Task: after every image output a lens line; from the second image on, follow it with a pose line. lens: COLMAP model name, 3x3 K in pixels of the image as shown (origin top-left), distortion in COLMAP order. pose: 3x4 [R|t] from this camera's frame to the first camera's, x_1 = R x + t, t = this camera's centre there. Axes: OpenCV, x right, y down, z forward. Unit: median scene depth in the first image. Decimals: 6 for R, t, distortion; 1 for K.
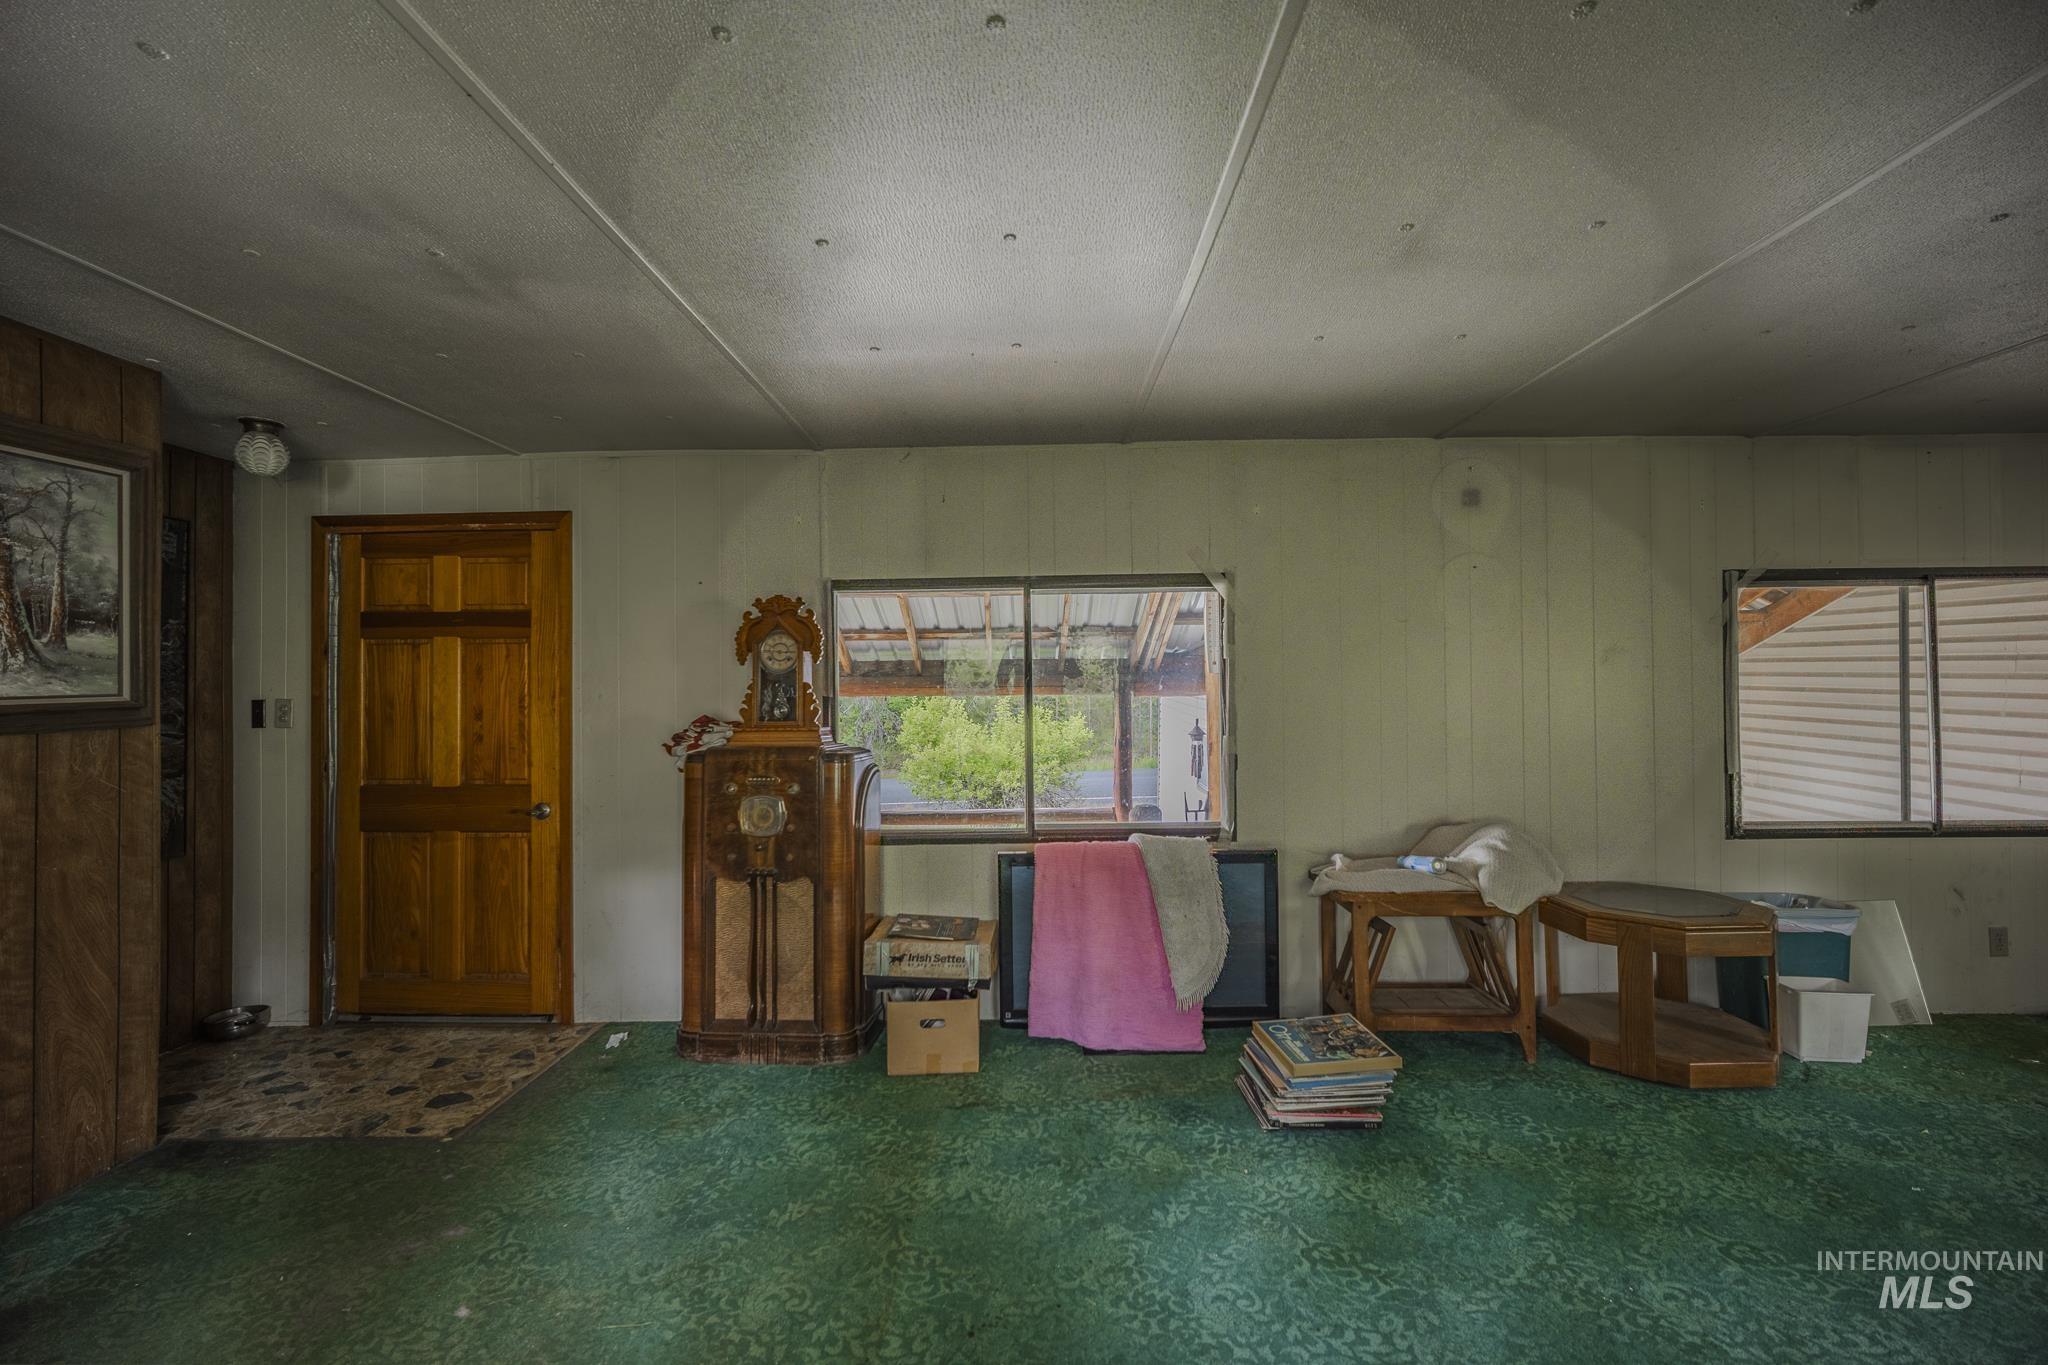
lens RADIAL K [[872.7, 0, 1026.1], [0, 872.7, 675.6], [0, 0, 1]] dist [-0.008786, -0.000281]
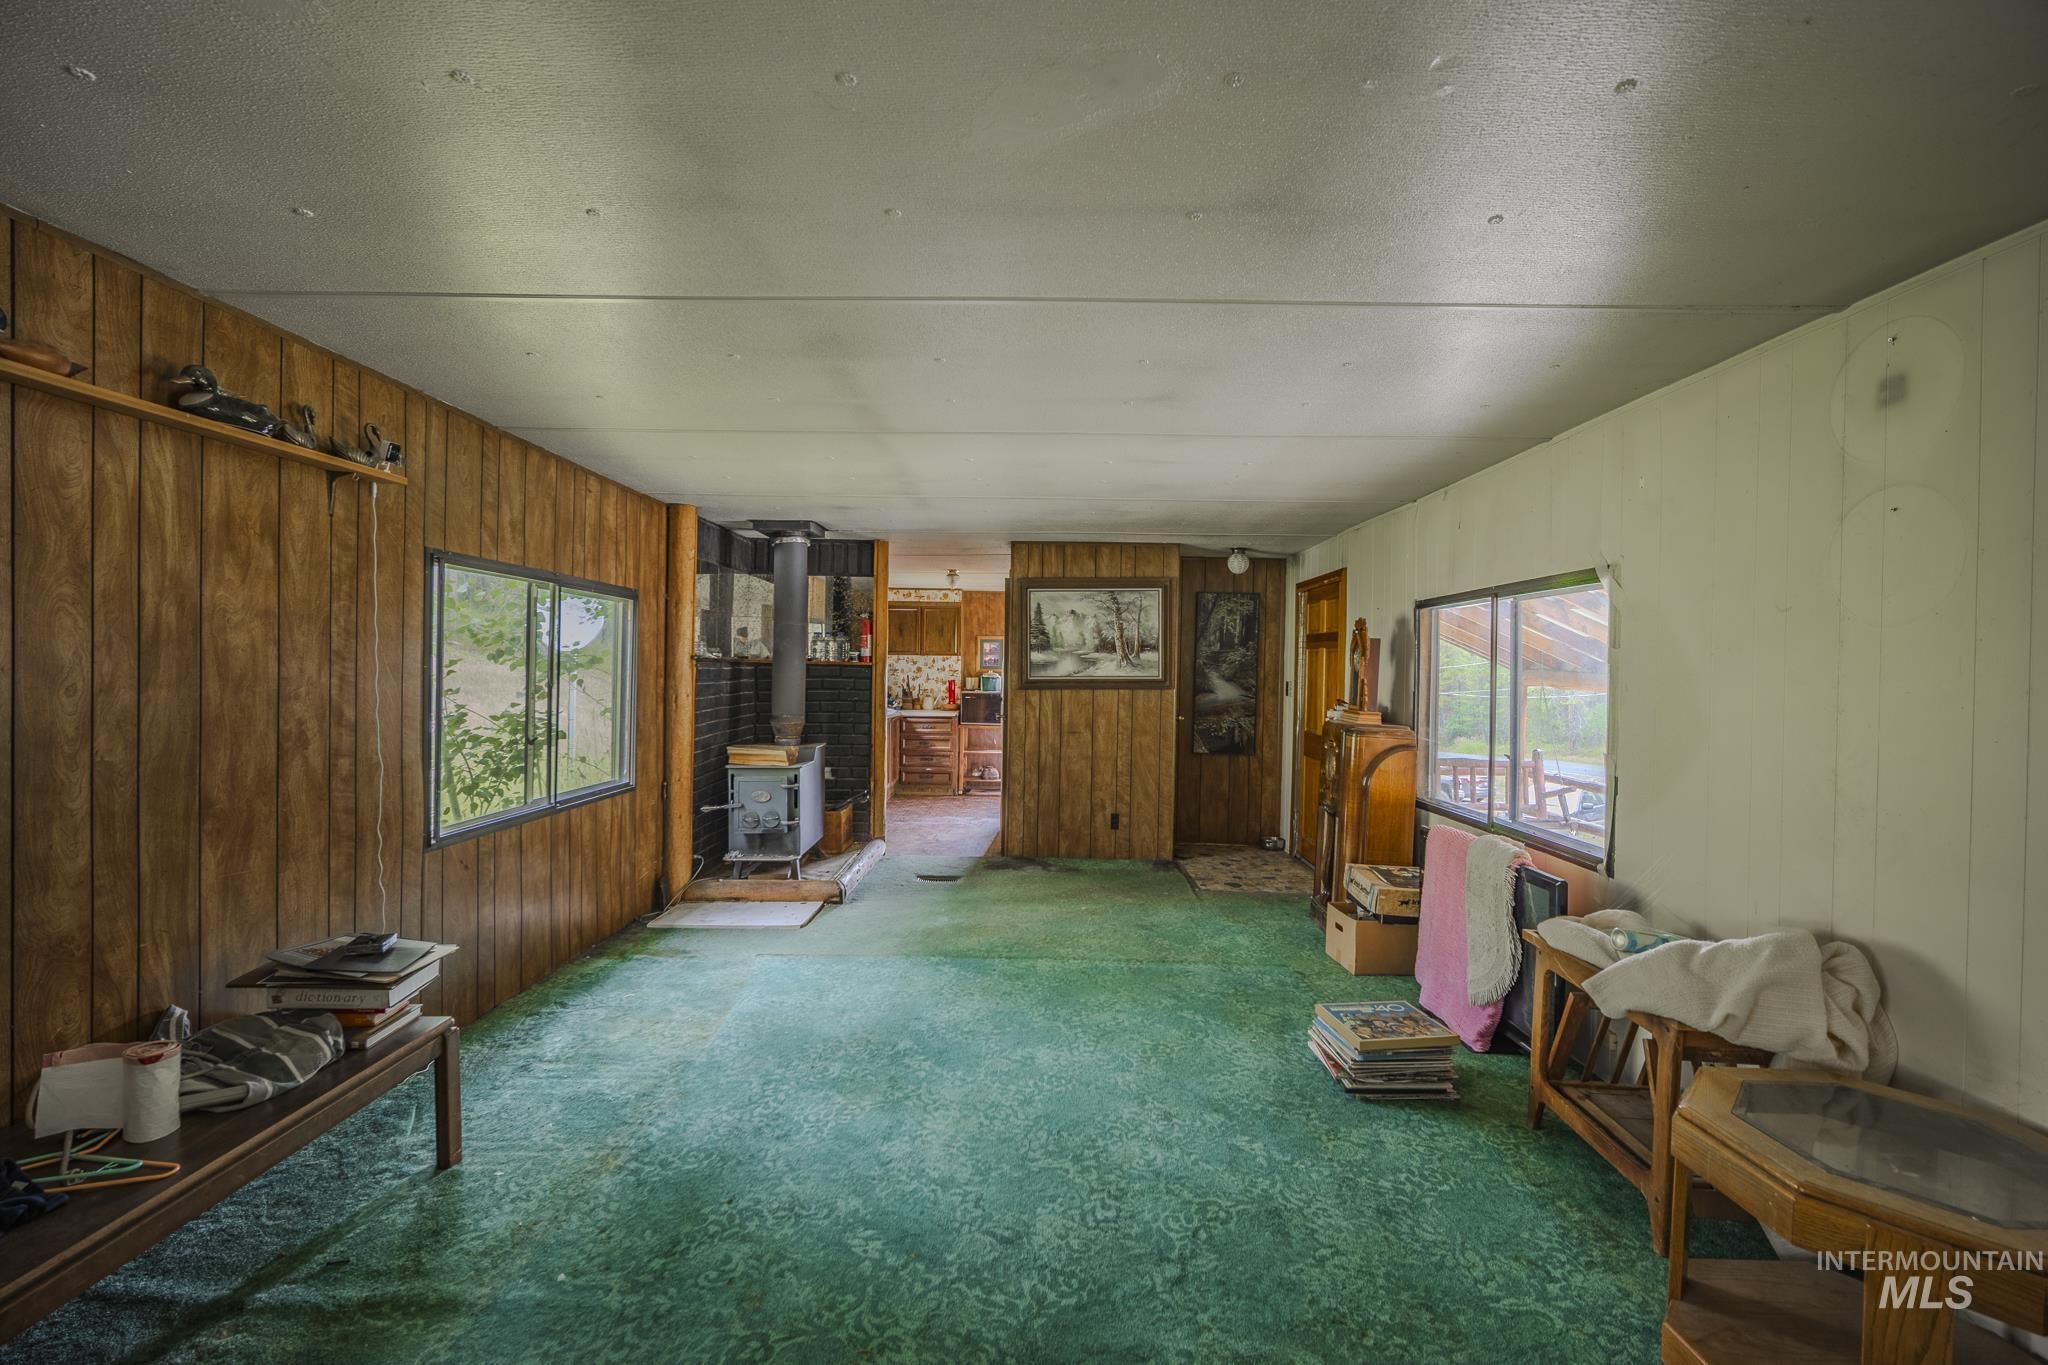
lens RADIAL K [[872.7, 0, 1026.1], [0, 872.7, 675.6], [0, 0, 1]] dist [-0.008786, -0.000281]
pose [[0.006371, 0.020687, -0.999766, 1.468515], [-0.008229, 0.999753, 0.020635, -0.029010], [0.999946, 0.008096, 0.006540, 0.569060]]
